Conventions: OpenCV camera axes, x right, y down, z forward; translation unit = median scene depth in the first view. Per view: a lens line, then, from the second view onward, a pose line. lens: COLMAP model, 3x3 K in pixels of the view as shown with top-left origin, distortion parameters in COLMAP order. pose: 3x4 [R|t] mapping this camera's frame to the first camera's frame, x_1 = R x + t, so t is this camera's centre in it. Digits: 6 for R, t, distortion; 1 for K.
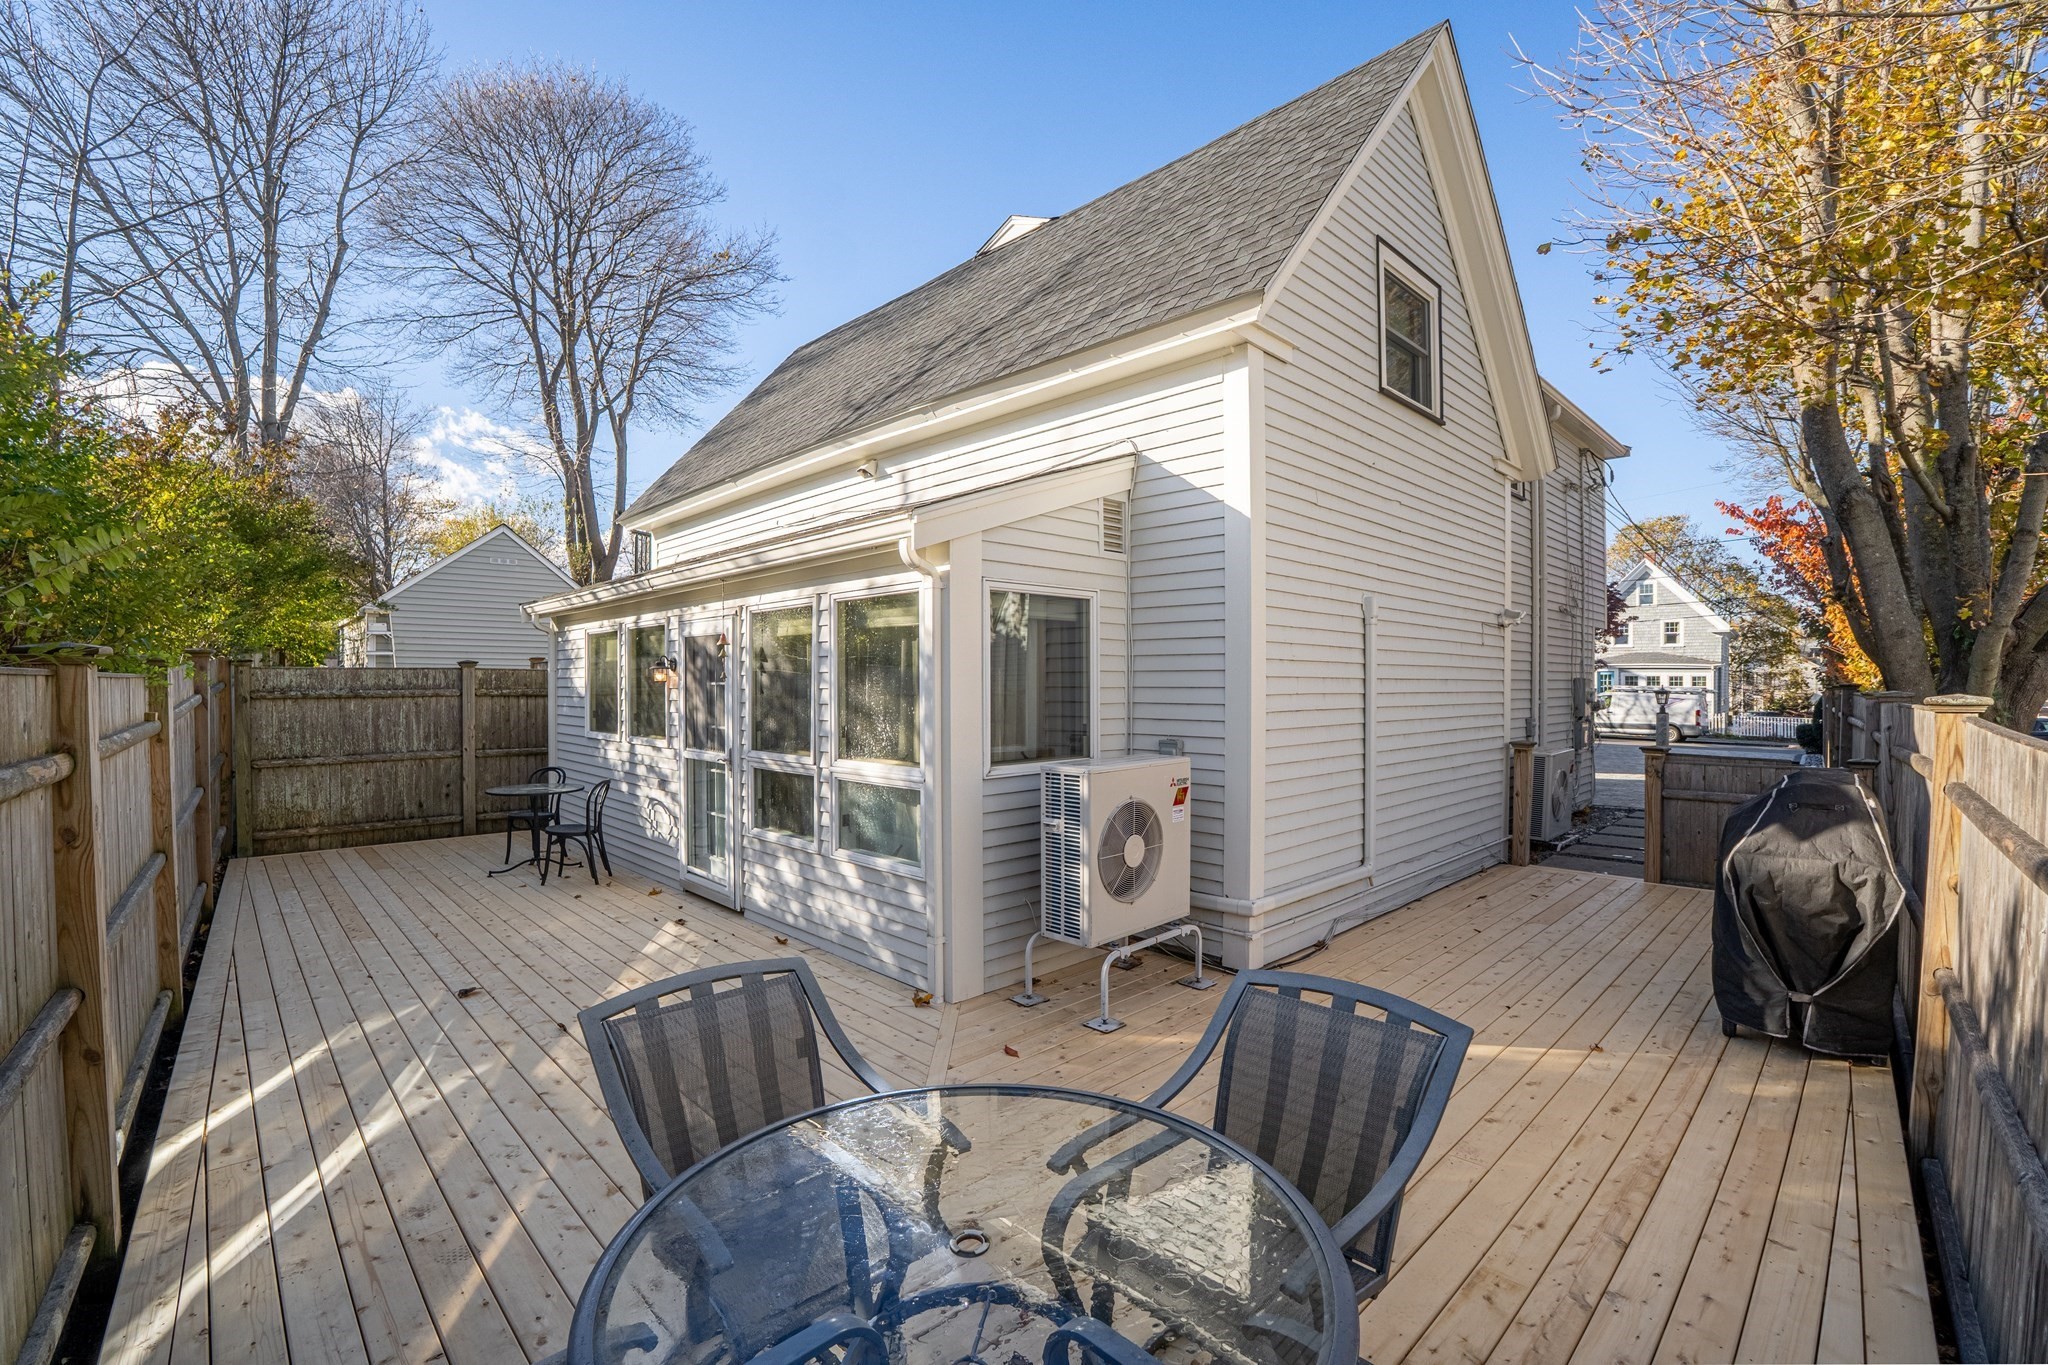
lens RADIAL K [[928.6, 0, 1026.8], [0, 928.6, 686.1], [0, 0, 1]] dist [-0.074854, 0.018933]
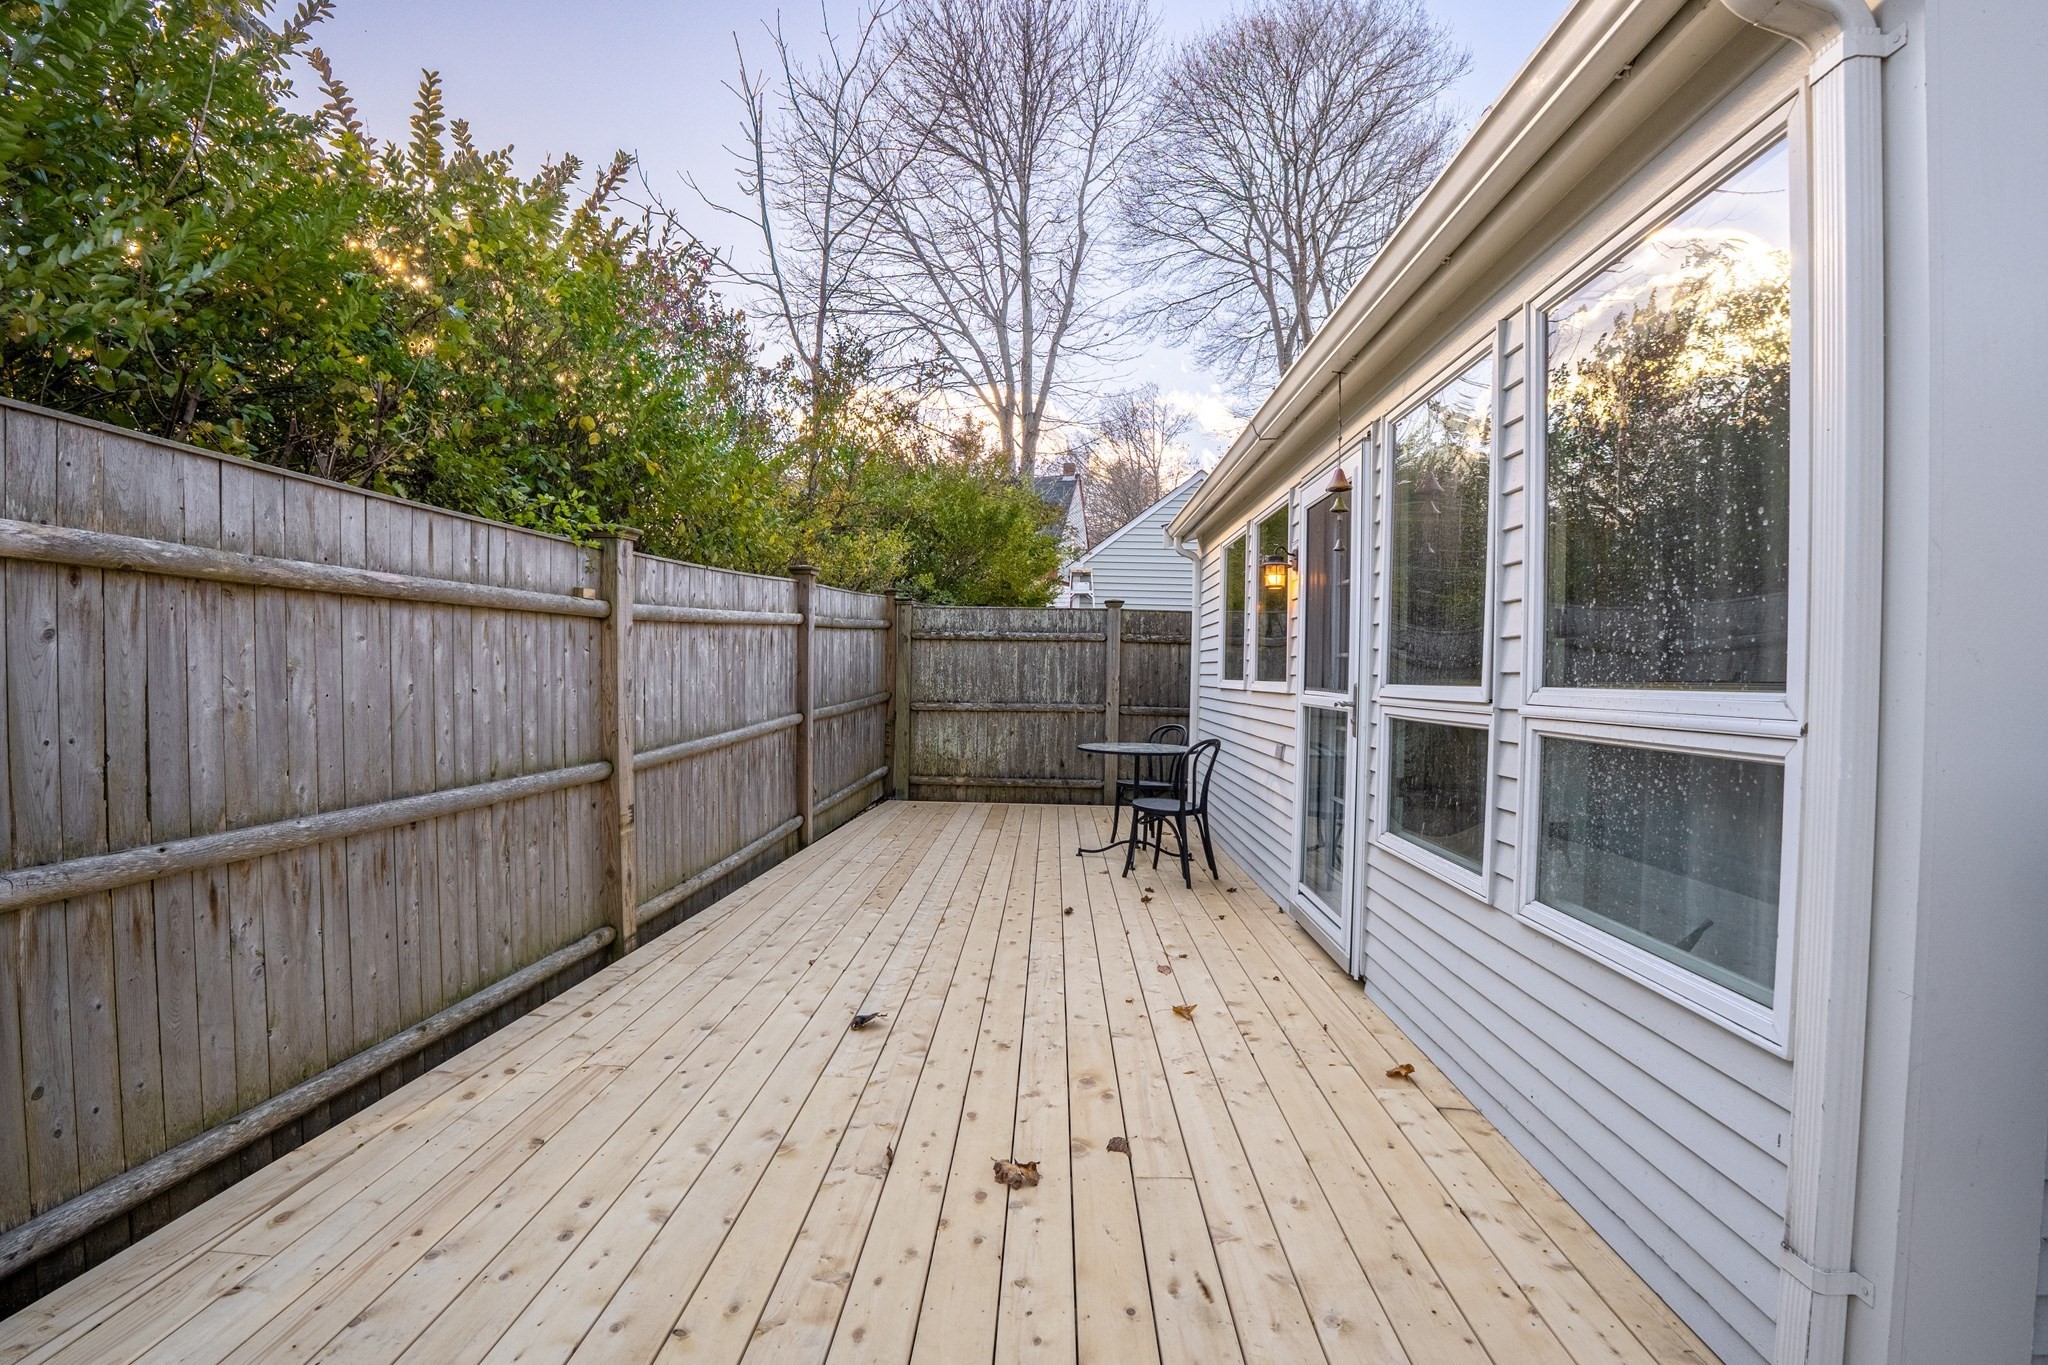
lens RADIAL K [[928.6, 0, 1026.8], [0, 928.6, 686.1], [0, 0, 1]] dist [-0.074854, 0.018933]
pose [[0.691920, 0.022389, -0.721627, -0.048191], [-0.026908, 0.999624, 0.005213, 0.057320], [0.721473, 0.015810, 0.692262, 0.380830]]
